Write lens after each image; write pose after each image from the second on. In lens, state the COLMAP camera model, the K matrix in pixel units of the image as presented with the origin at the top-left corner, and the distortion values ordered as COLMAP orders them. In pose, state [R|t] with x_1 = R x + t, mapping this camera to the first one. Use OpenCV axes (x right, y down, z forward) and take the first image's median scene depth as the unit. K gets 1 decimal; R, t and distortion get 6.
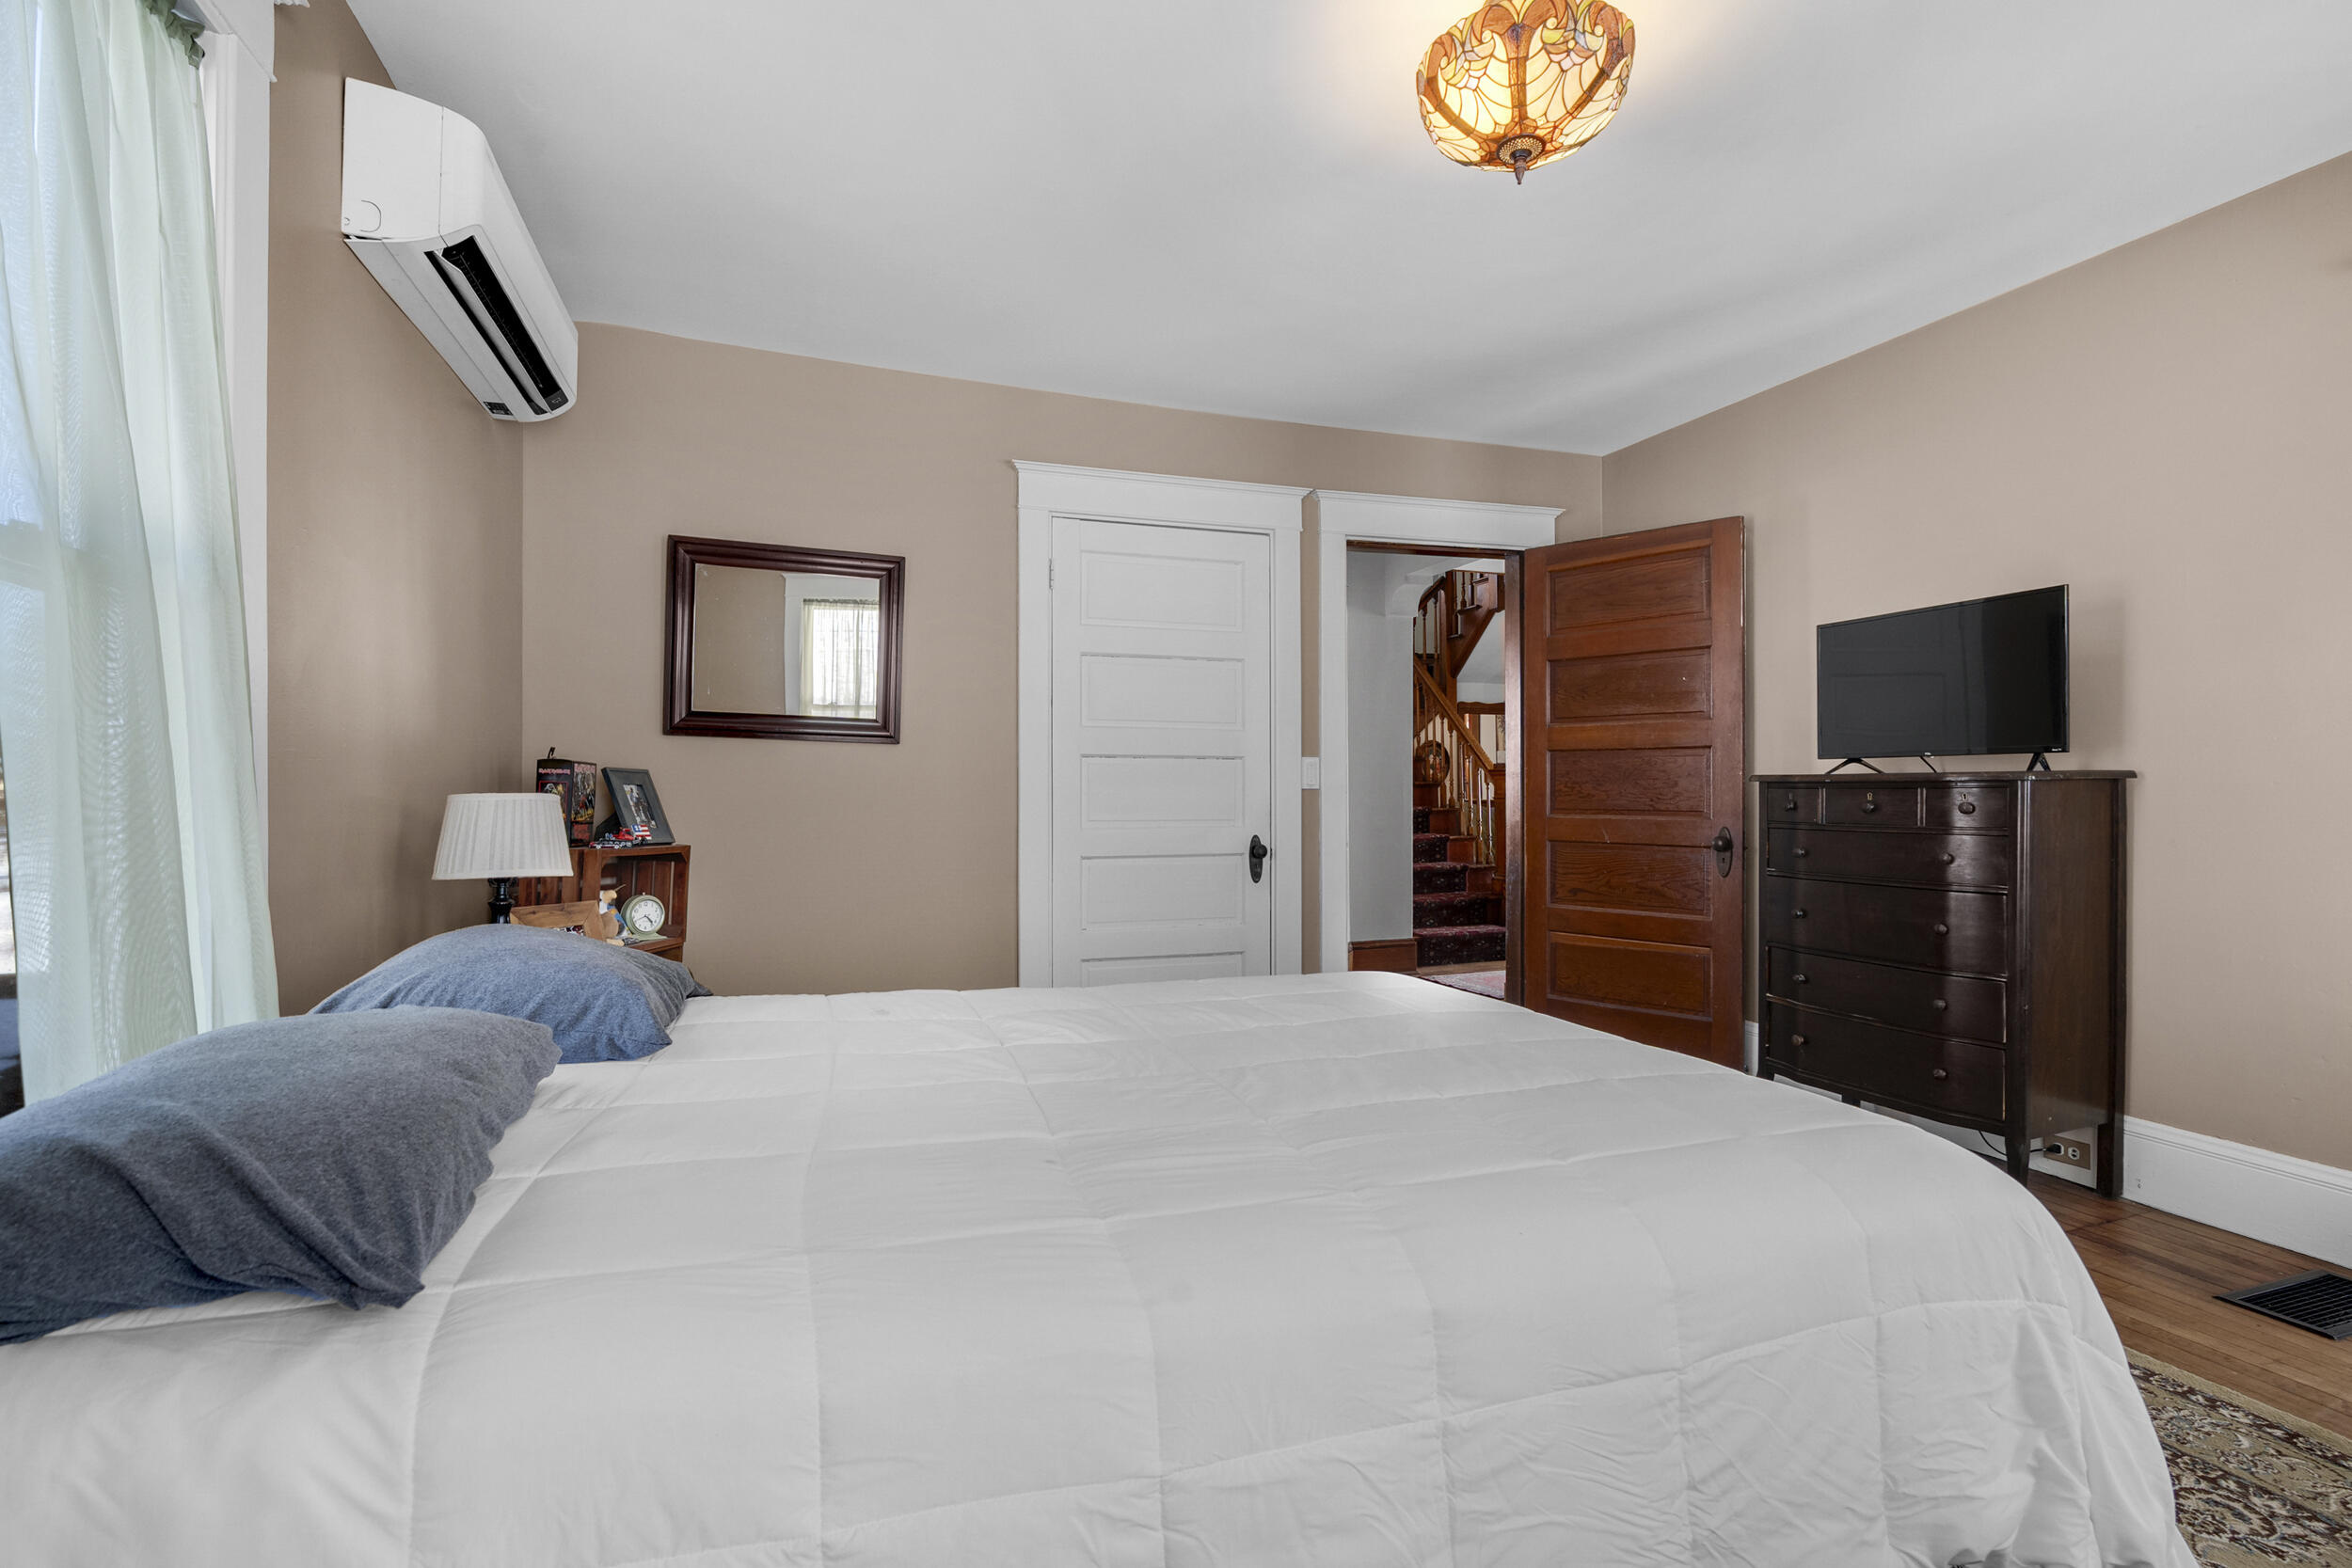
lens RADIAL K [[1117.1, 0, 1172.6], [0, 1117.1, 777.9], [0, 0, 1]] dist [-0.009782, -0.000060]
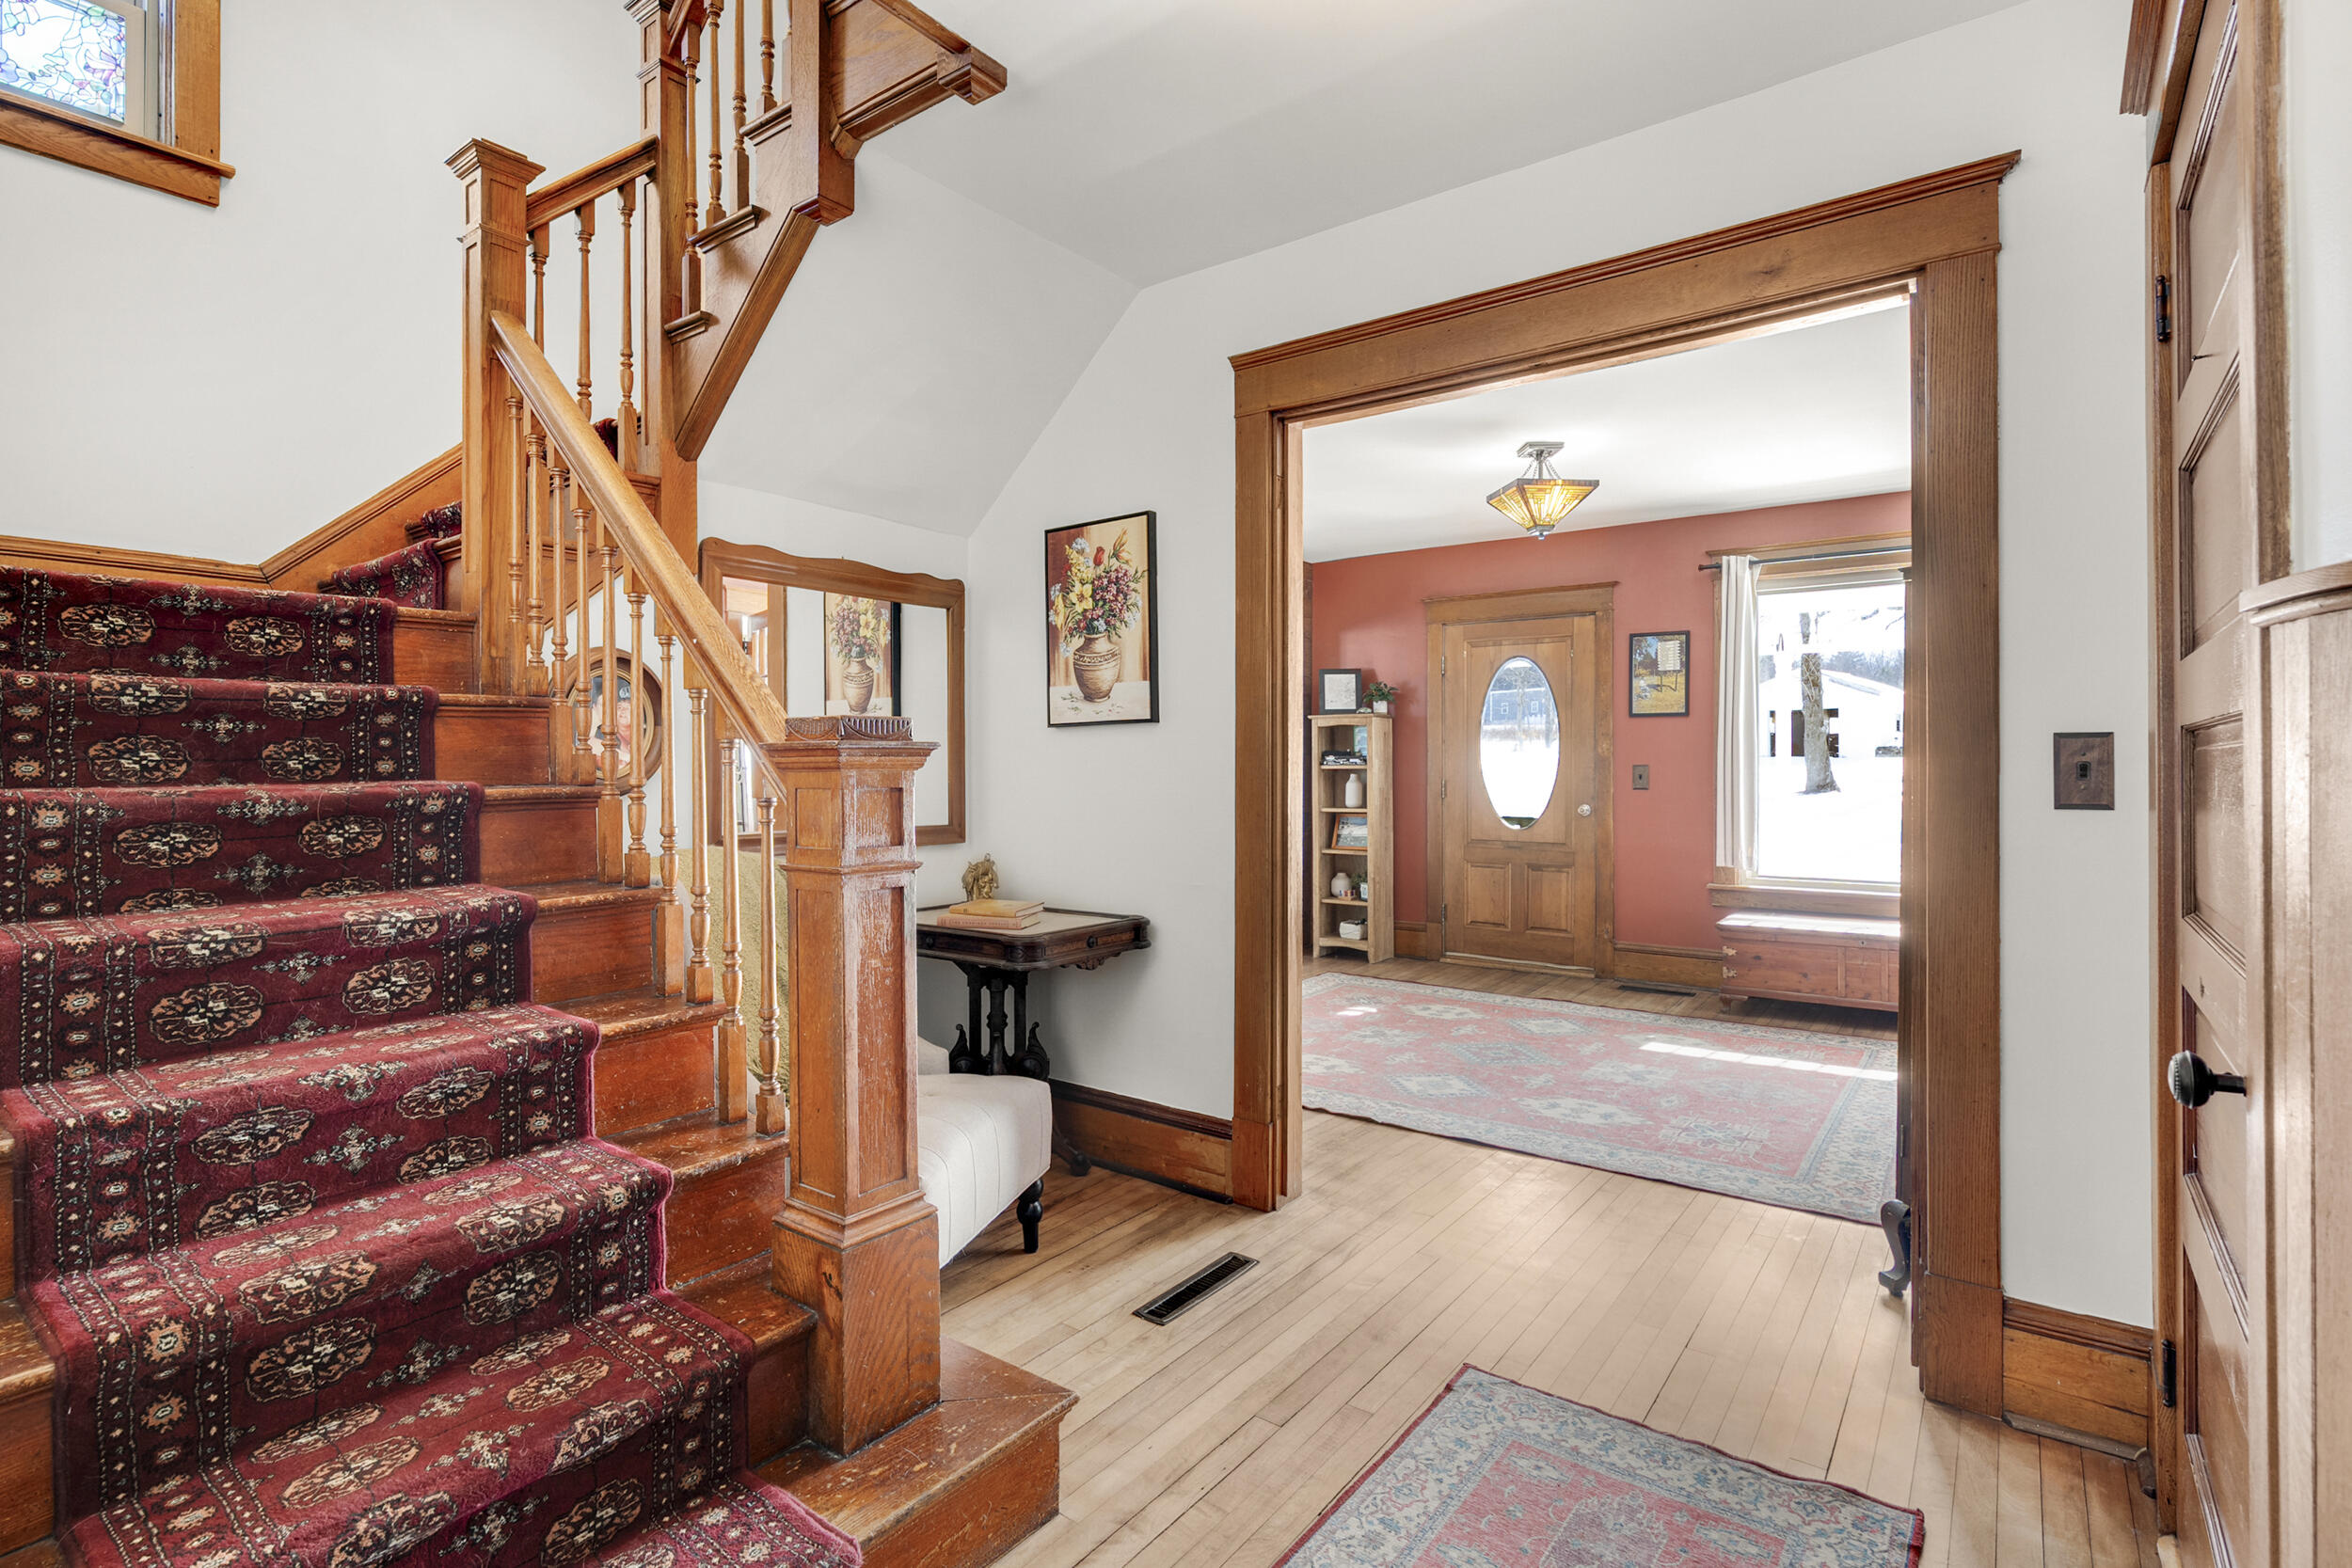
lens RADIAL K [[1117.1, 0, 1172.5], [0, 1117.1, 766.0], [0, 0, 1]] dist [-0.009782, -0.000060]
pose [[0.833377, 0.014094, 0.552525, 0.205374], [-0.014667, 0.999887, -0.003382, -0.002751], [-0.552511, -0.005285, 0.833489, 0.696183]]
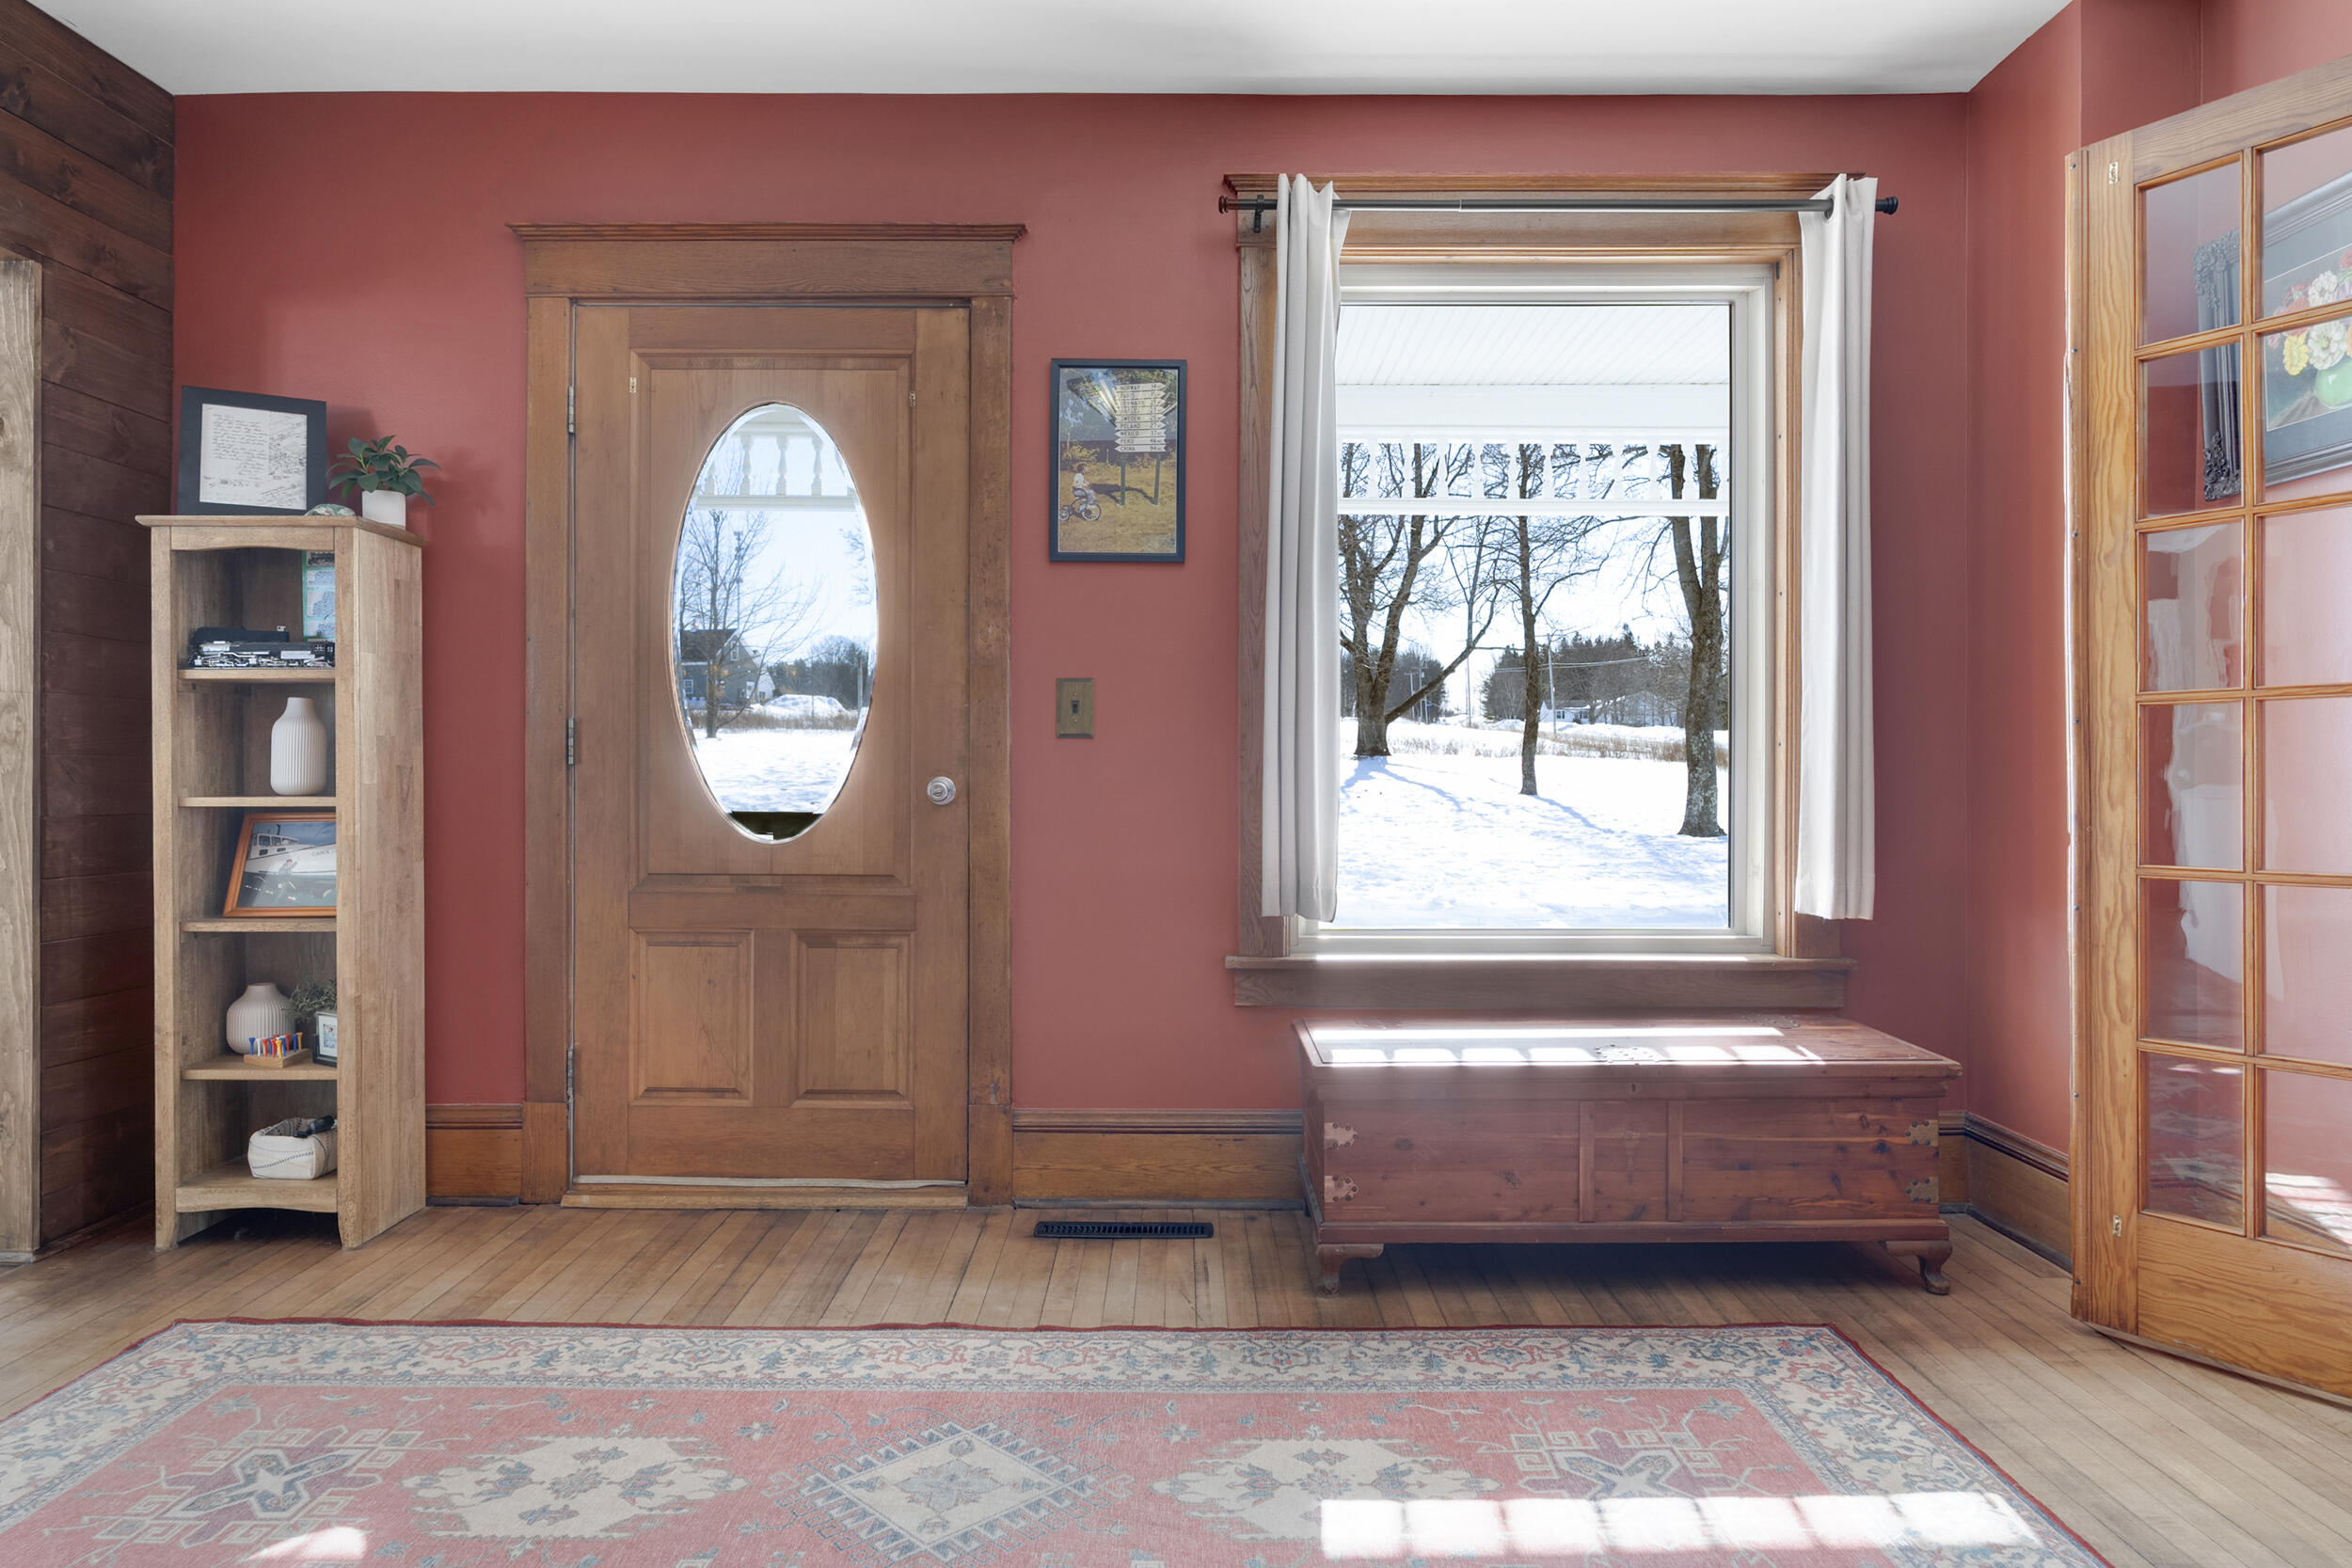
lens RADIAL K [[1386.7, 0, 1171.2], [0, 1386.7, 770.9], [0, 0, 1]] dist [-0.016334, -0.000424]
pose [[0.331537, 0.015141, 0.943321, 0.241156], [-0.011908, 0.999859, -0.011863, -0.000278], [-0.943367, -0.007300, 0.331670, 0.729267]]
